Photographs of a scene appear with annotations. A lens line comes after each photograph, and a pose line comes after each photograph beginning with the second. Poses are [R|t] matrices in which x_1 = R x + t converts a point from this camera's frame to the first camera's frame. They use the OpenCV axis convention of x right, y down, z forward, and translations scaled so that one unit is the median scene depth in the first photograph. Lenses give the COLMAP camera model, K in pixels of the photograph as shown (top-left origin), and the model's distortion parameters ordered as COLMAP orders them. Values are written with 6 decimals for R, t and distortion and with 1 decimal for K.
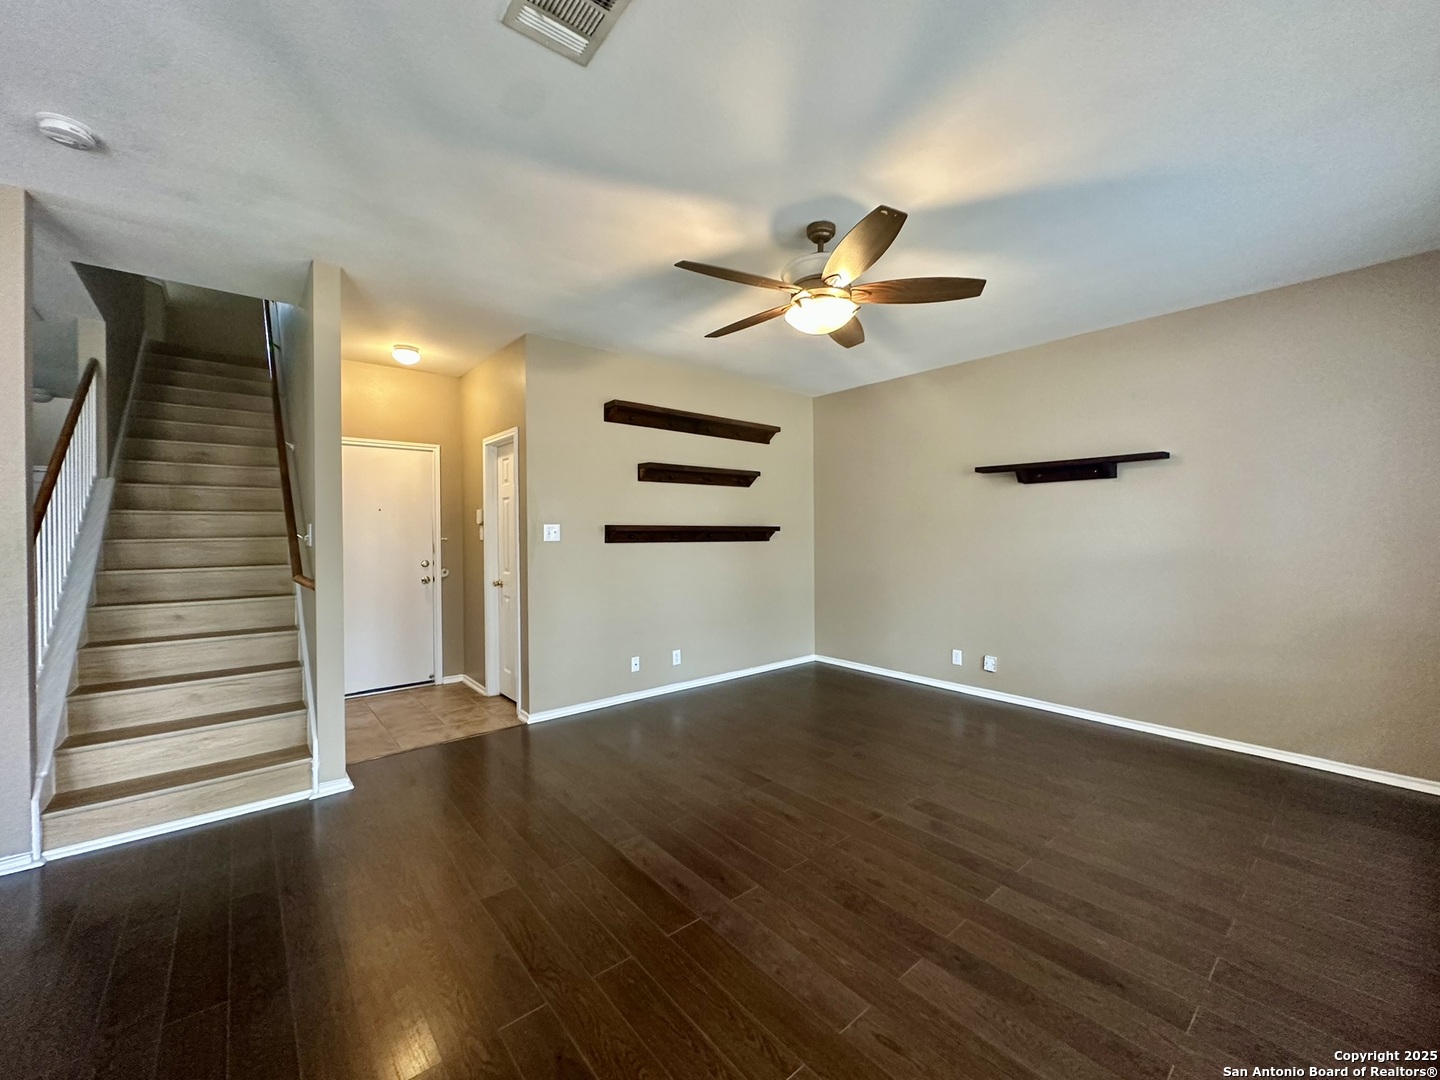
lens RADIAL K [[574.5, 0, 720.6], [0, 574.5, 534.5], [0, 0, 1]] dist [-0.005630, 0.000013]
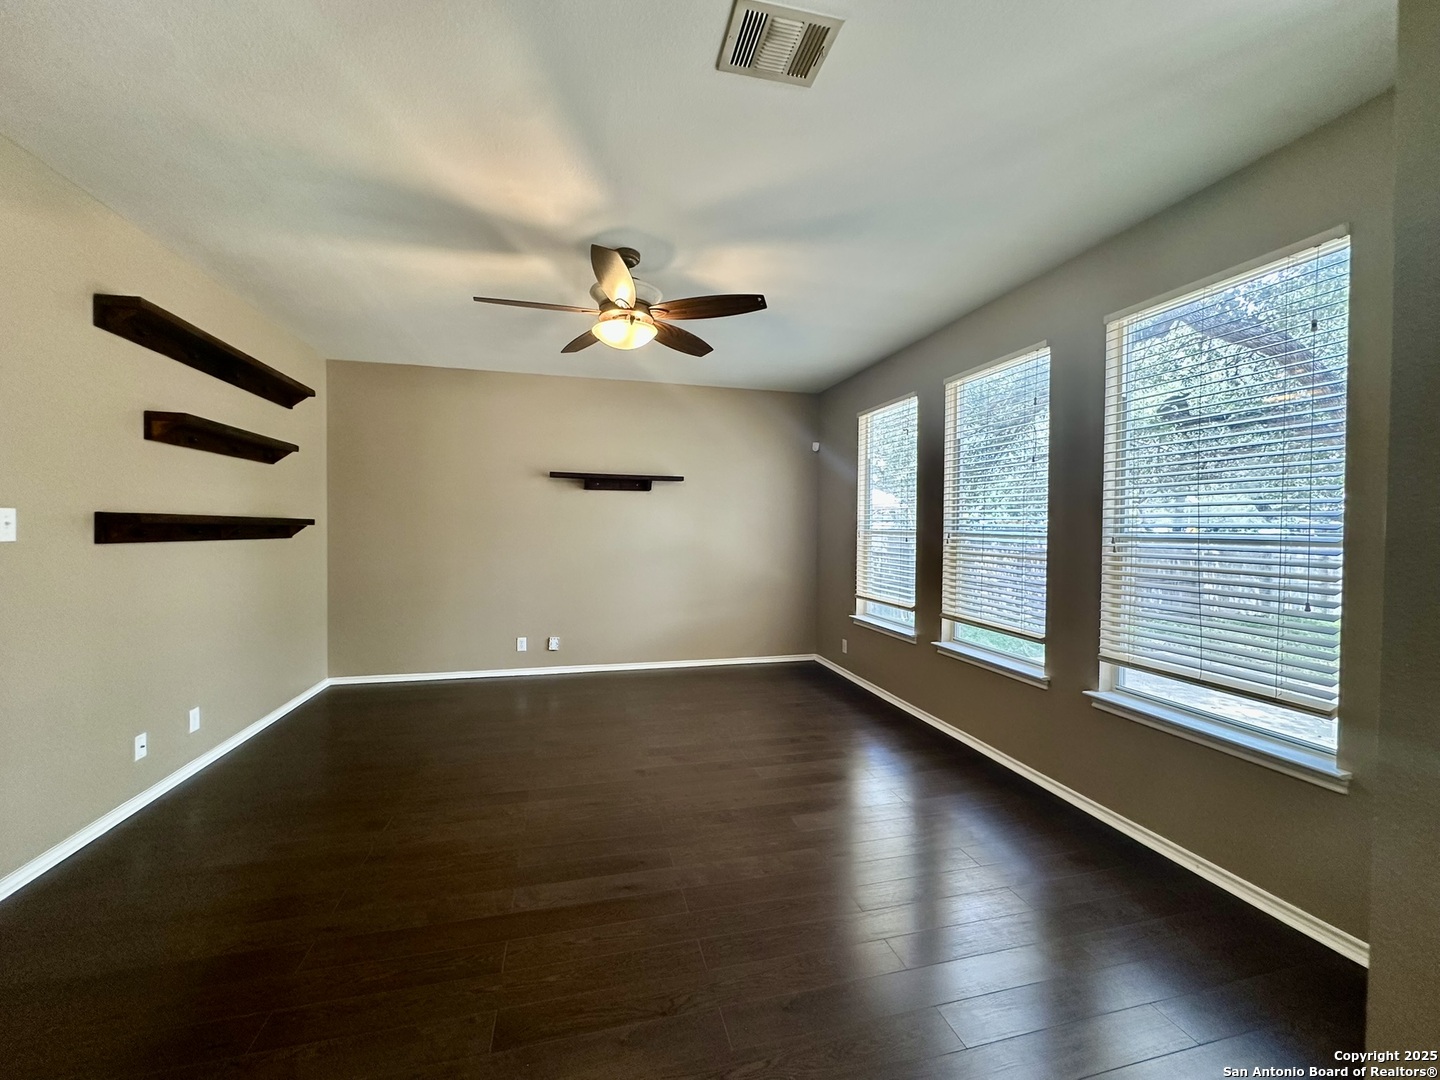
lens RADIAL K [[574.5, 0, 720.6], [0, 574.5, 534.5], [0, 0, 1]] dist [-0.005630, 0.000013]
pose [[0.434840, -0.001987, 0.900506, -0.492399], [-0.006993, 0.999960, 0.005583, -0.002148], [-0.900481, -0.008724, 0.434808, 0.237200]]
